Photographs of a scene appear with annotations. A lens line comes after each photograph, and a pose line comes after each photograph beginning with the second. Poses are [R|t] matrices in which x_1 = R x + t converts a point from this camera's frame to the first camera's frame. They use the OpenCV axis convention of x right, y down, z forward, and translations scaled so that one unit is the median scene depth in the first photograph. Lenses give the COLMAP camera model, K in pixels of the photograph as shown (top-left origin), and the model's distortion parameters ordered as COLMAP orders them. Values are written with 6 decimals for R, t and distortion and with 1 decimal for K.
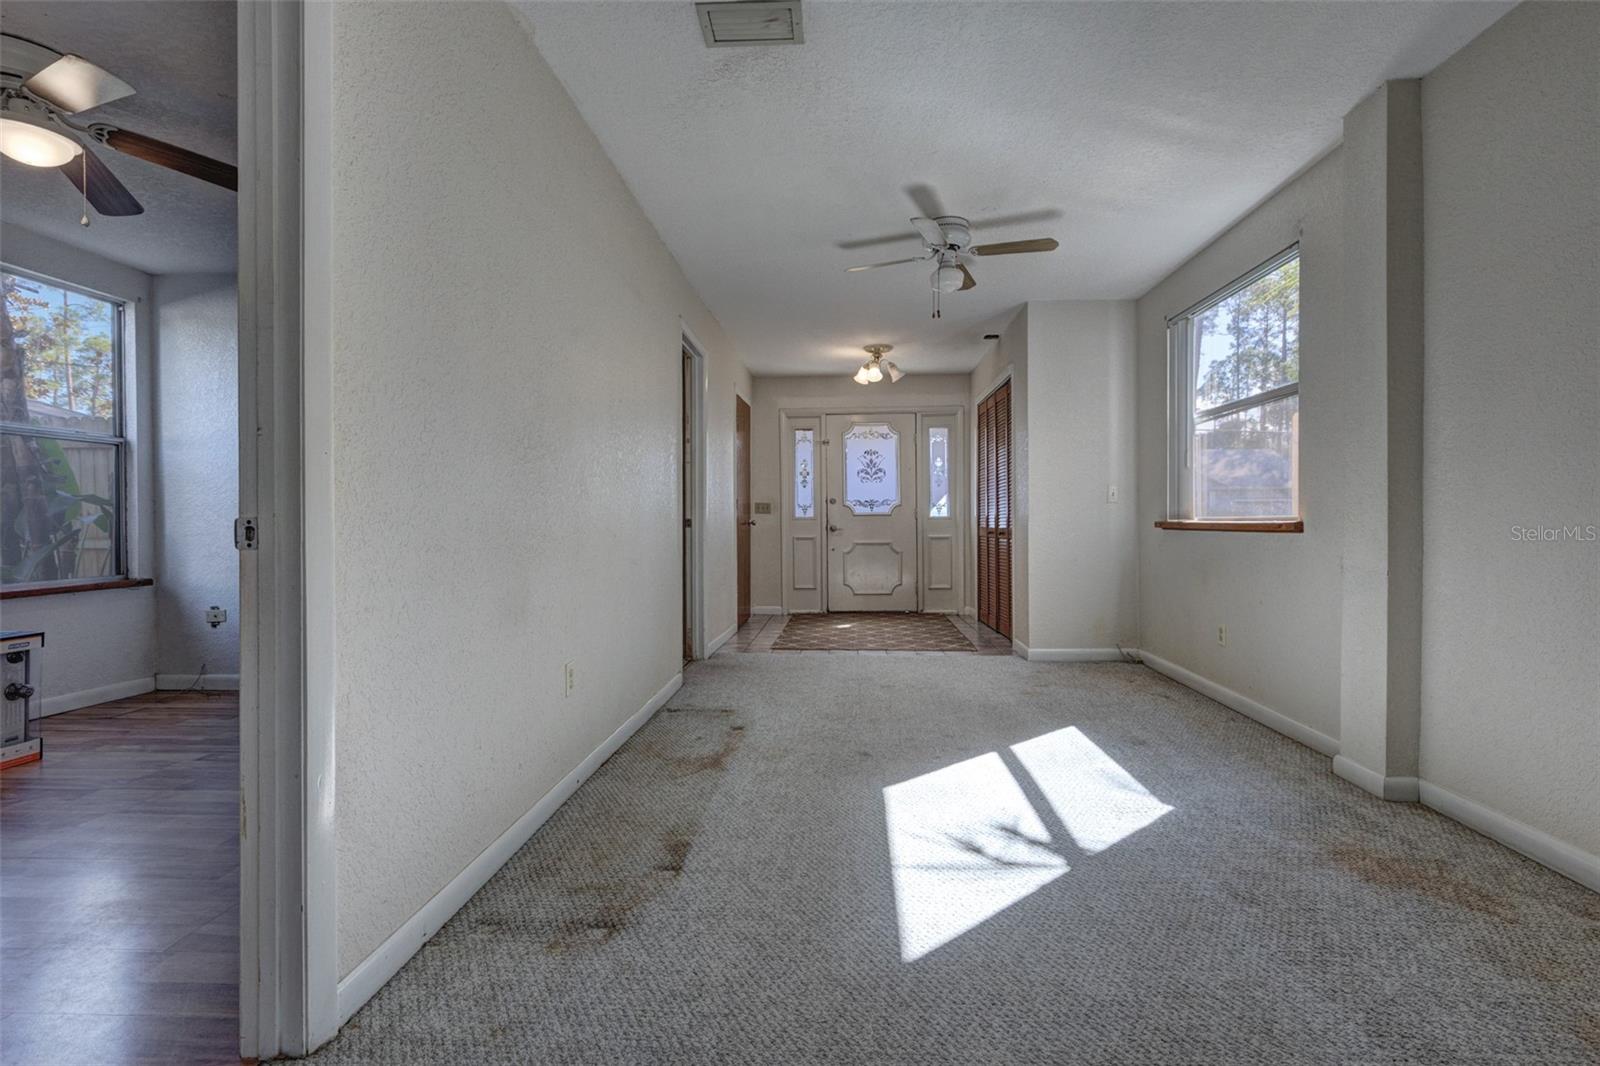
lens RADIAL K [[731.7, 0, 805.6], [0, 731.7, 525.3], [0, 0, 1]] dist [0.004149, 0.001154]
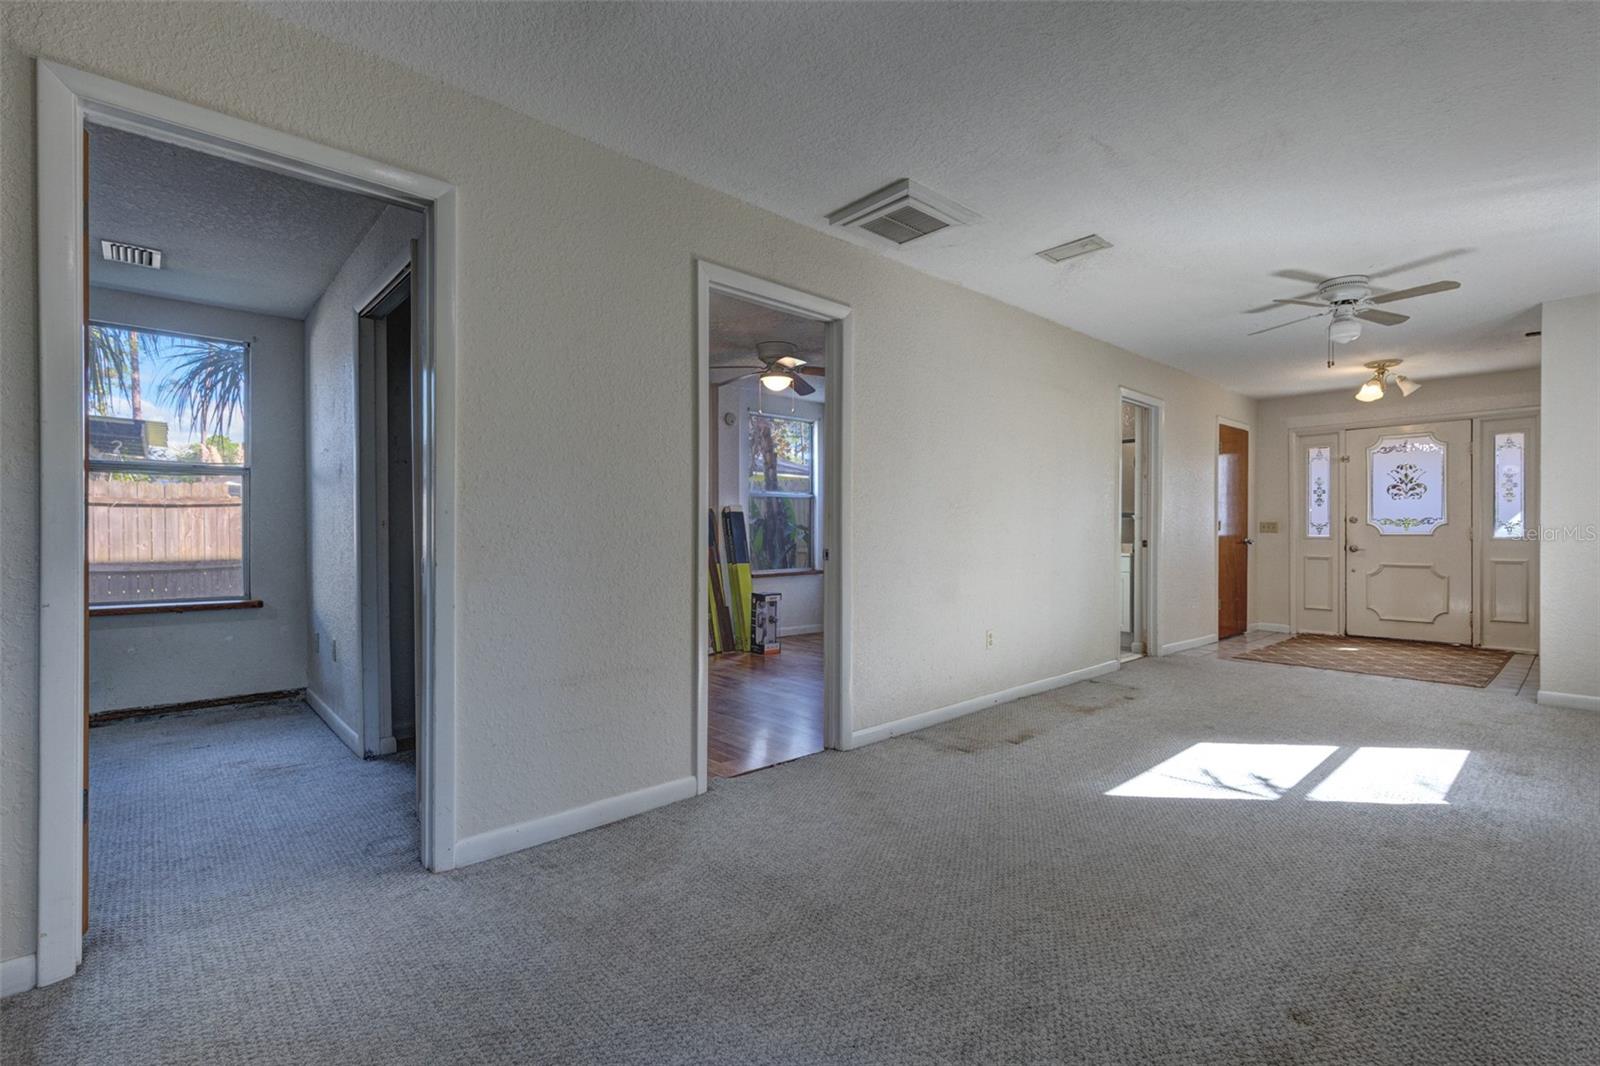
lens RADIAL K [[731.7, 0, 829.4], [0, 731.7, 532.3], [0, 0, 1]] dist [0.004149, 0.001154]
pose [[0.731611, 0.006274, -0.681693, 0.222626], [-0.007536, 0.999971, 0.001116, -0.015039], [0.681680, 0.004320, 0.731637, -0.198499]]
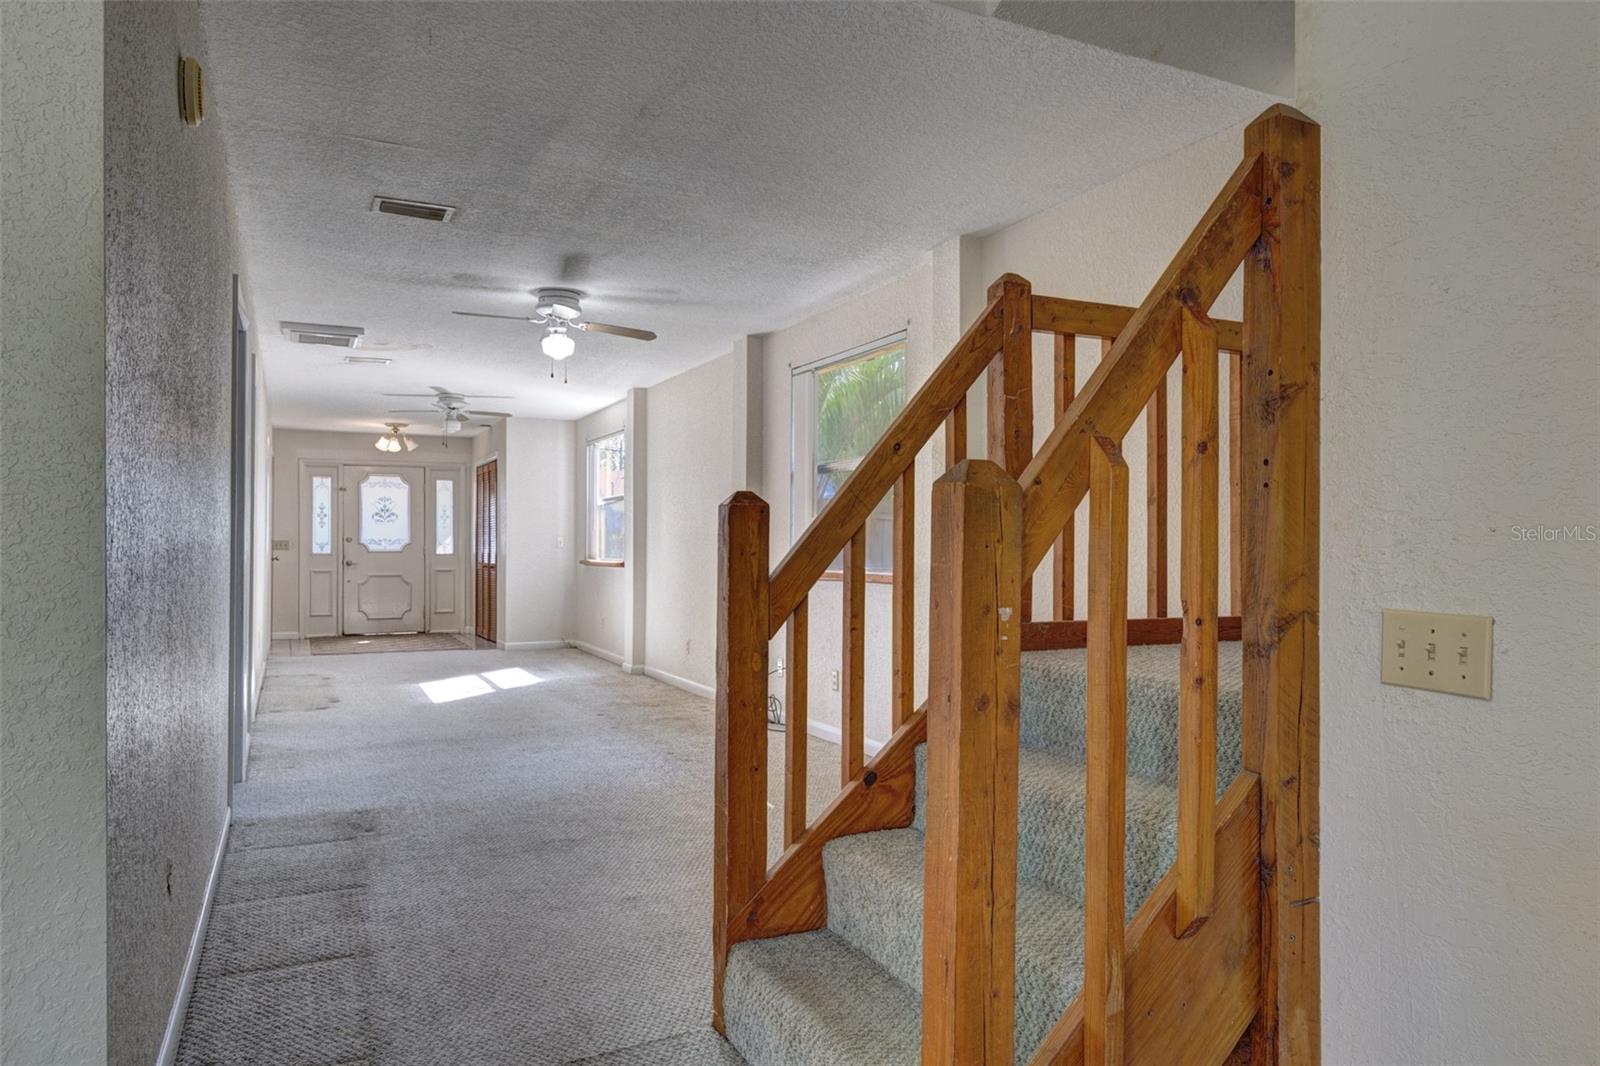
lens RADIAL K [[1059.1, 0, 808.9], [0, 1059.1, 543.9], [0, 0, 1]] dist [0.037159, 0.000492]
pose [[0.871678, 0.009718, 0.489982, -0.183609], [-0.005149, 0.999930, -0.010673, -0.013927], [-0.490051, 0.006781, 0.871667, -0.985402]]
